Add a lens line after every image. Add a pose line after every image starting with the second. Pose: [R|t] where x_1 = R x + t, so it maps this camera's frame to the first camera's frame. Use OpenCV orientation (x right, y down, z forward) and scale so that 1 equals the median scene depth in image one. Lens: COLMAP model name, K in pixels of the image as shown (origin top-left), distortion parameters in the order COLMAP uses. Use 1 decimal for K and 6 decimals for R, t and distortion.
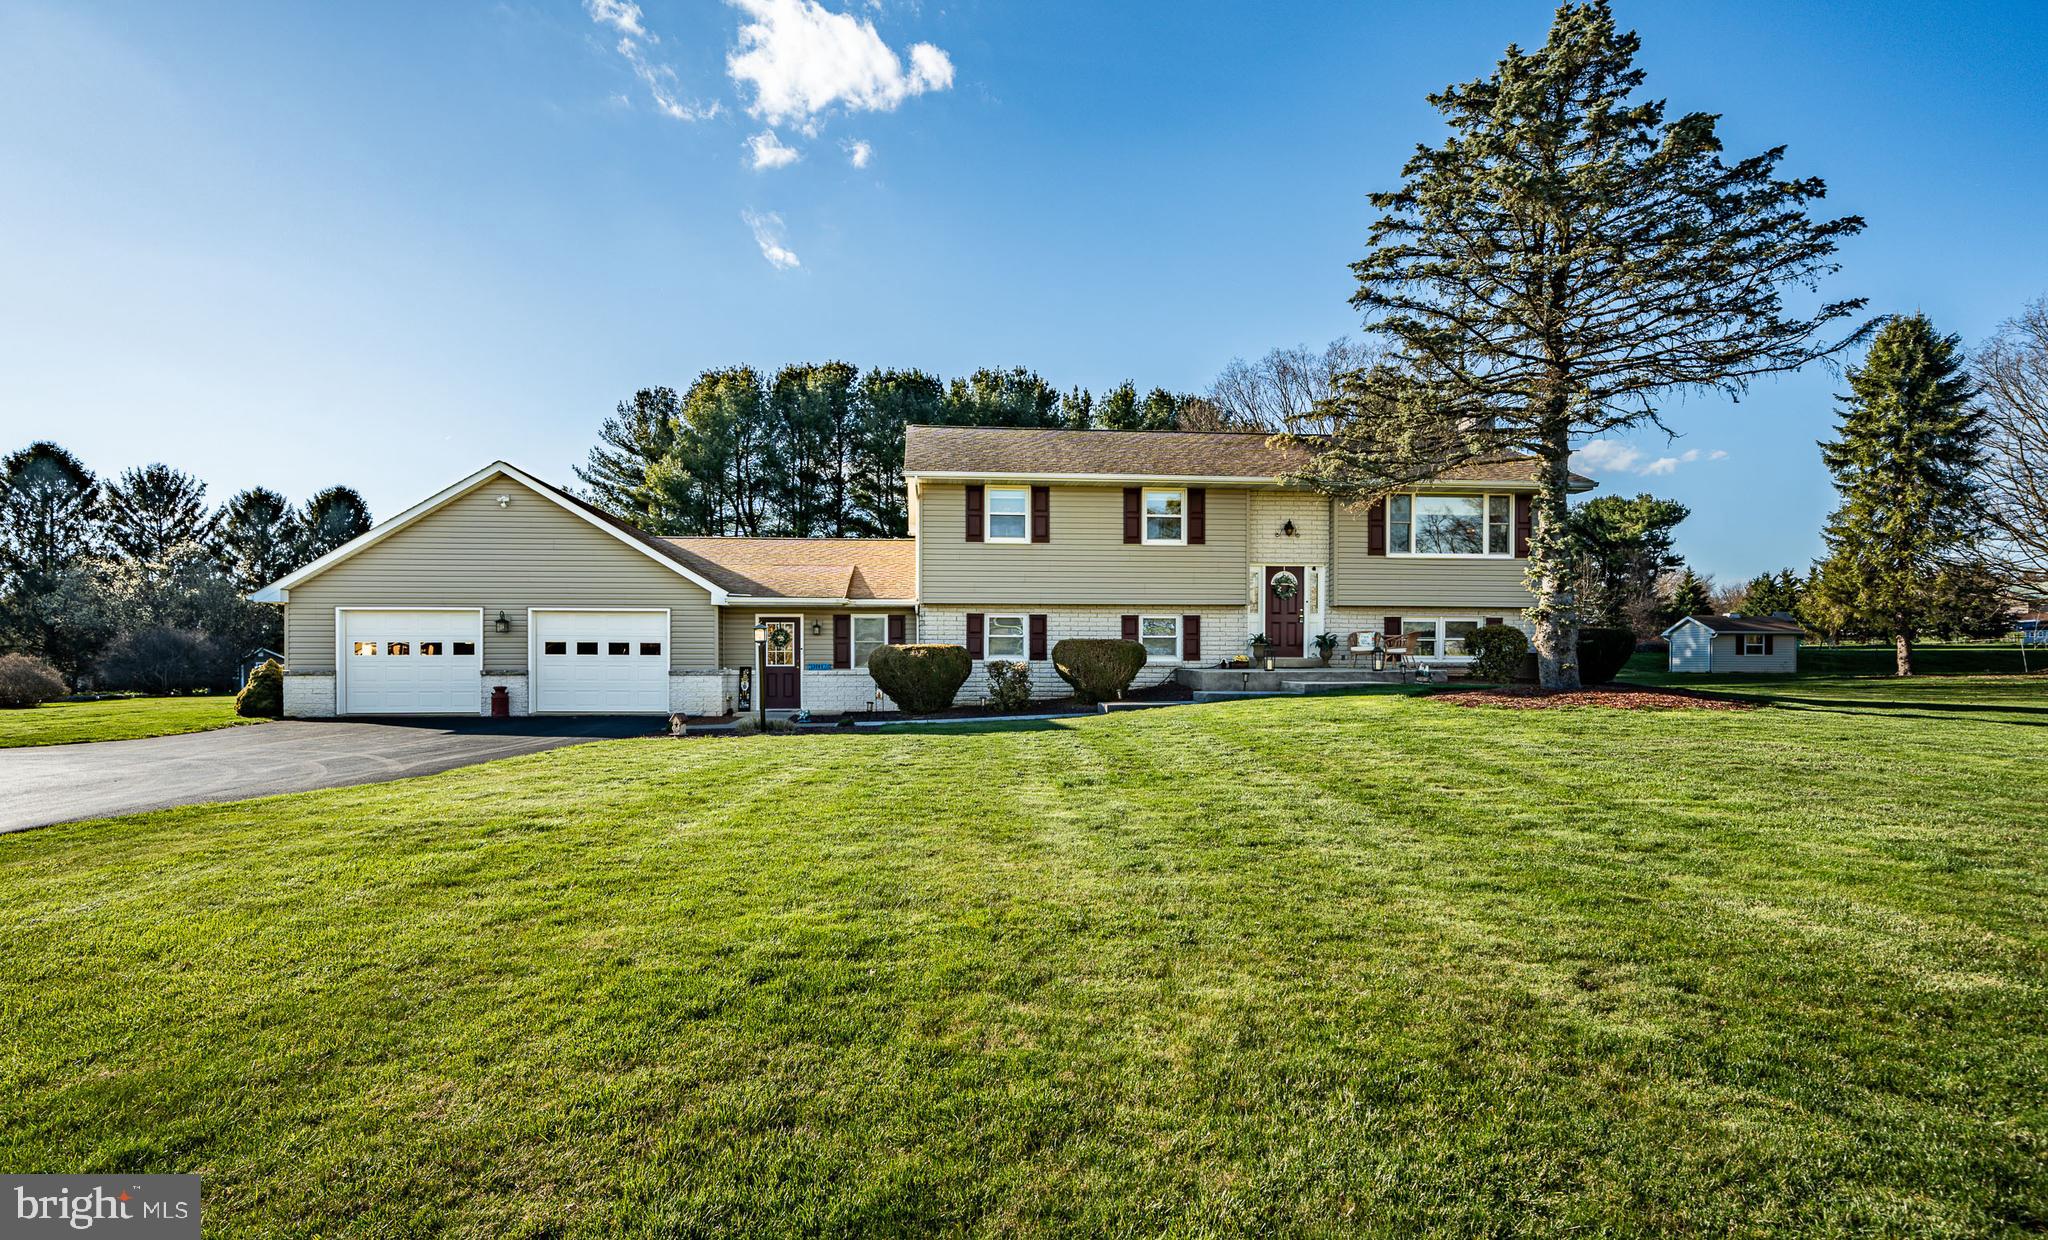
lens RADIAL K [[1078.3, 0, 1024.2], [0, 1078.3, 641.0], [0, 0, 1]] dist [0.018237, -0.000162]
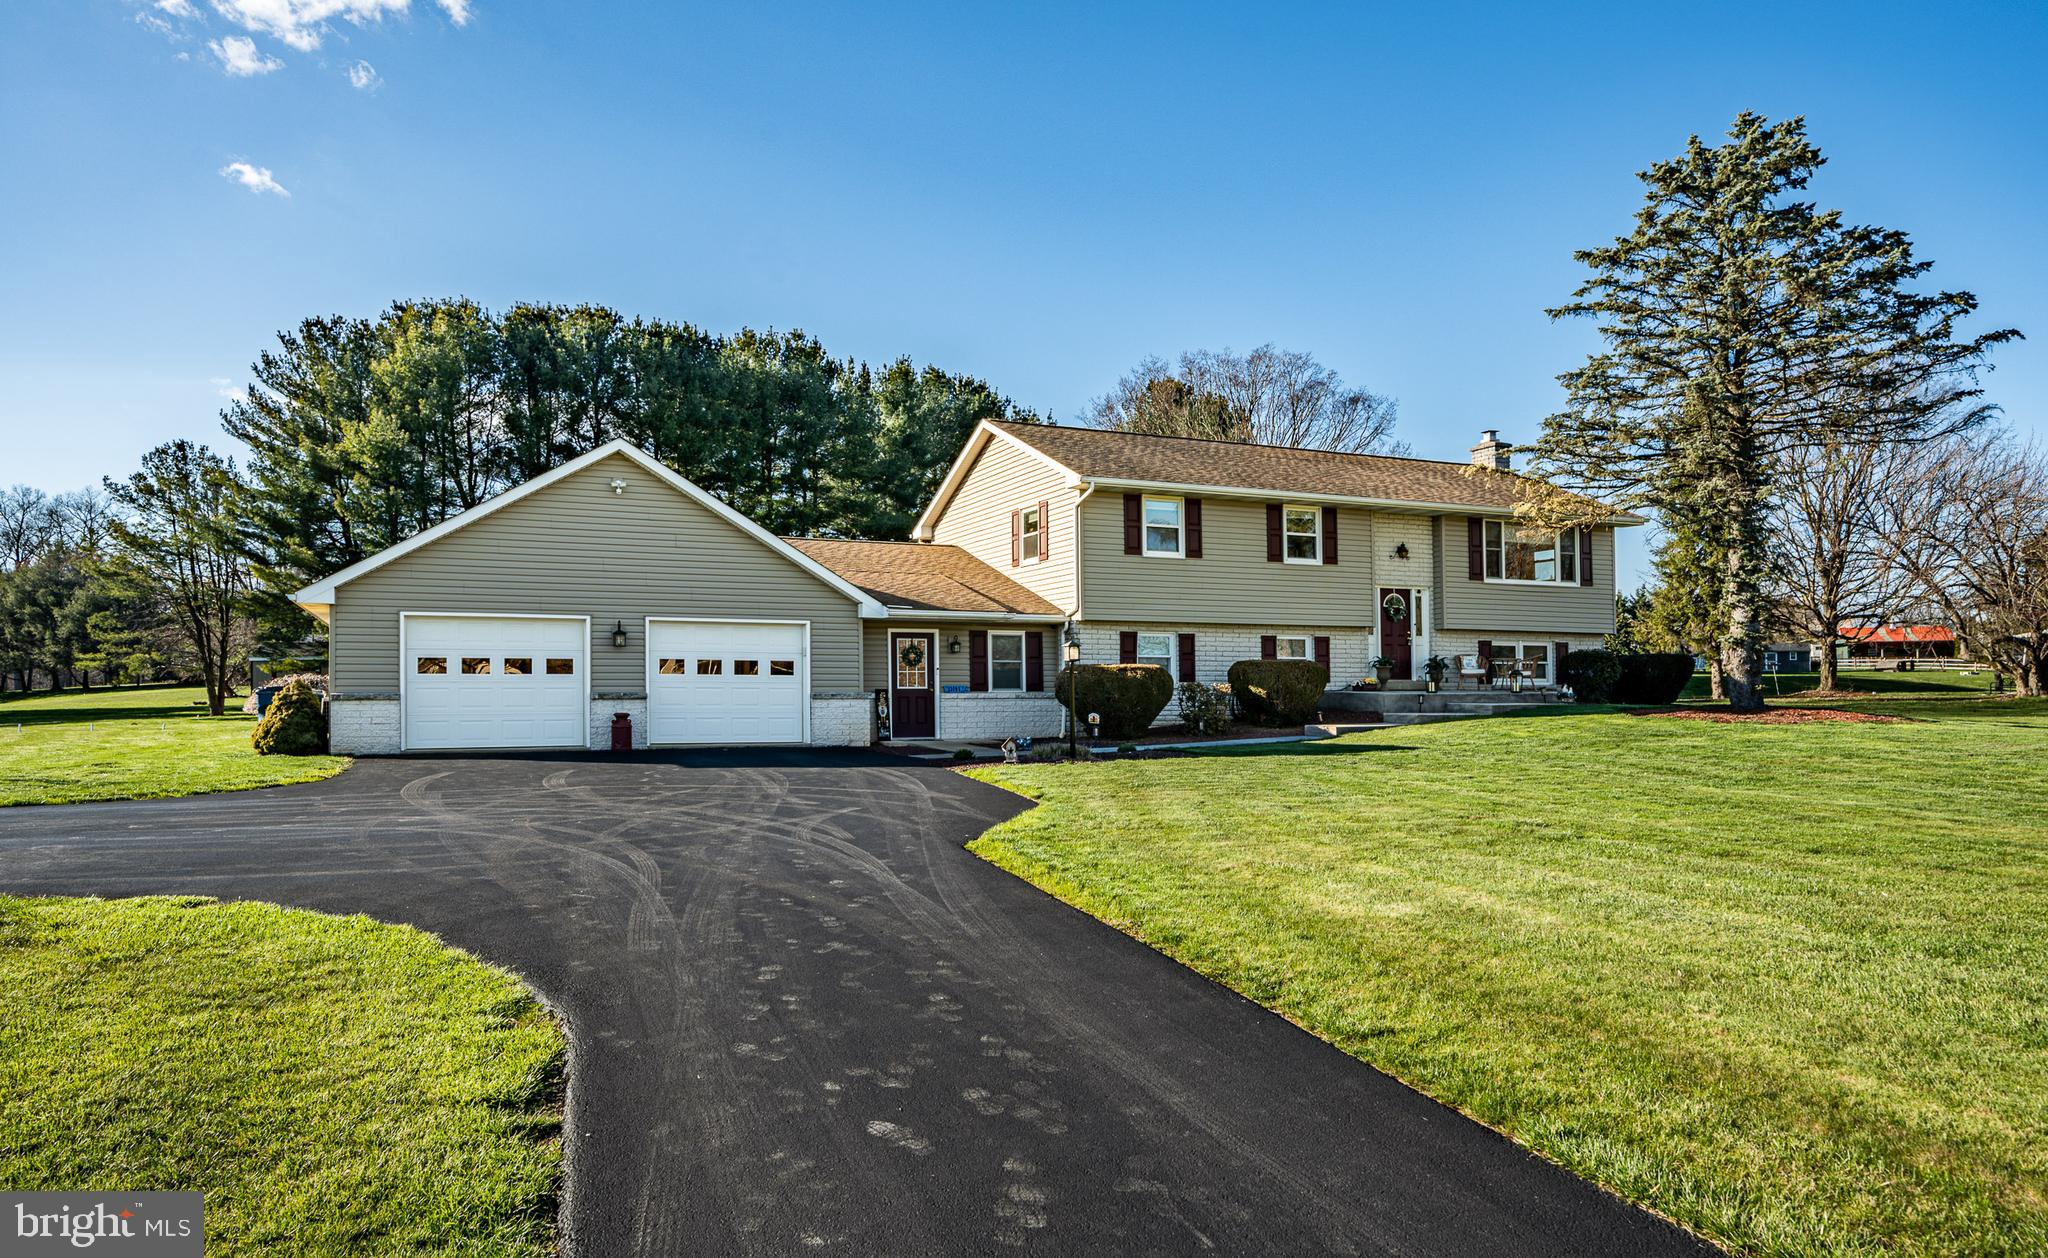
lens RADIAL K [[1332.2, 0, 1023.0], [0, 1332.2, 624.9], [0, 0, 1]] dist [0.019590, 0.003837]
pose [[0.944455, 0.015994, 0.328253, -0.500734], [-0.006964, 0.999565, -0.028665, 0.002213], [-0.328568, 0.024786, 0.944155, -0.052822]]
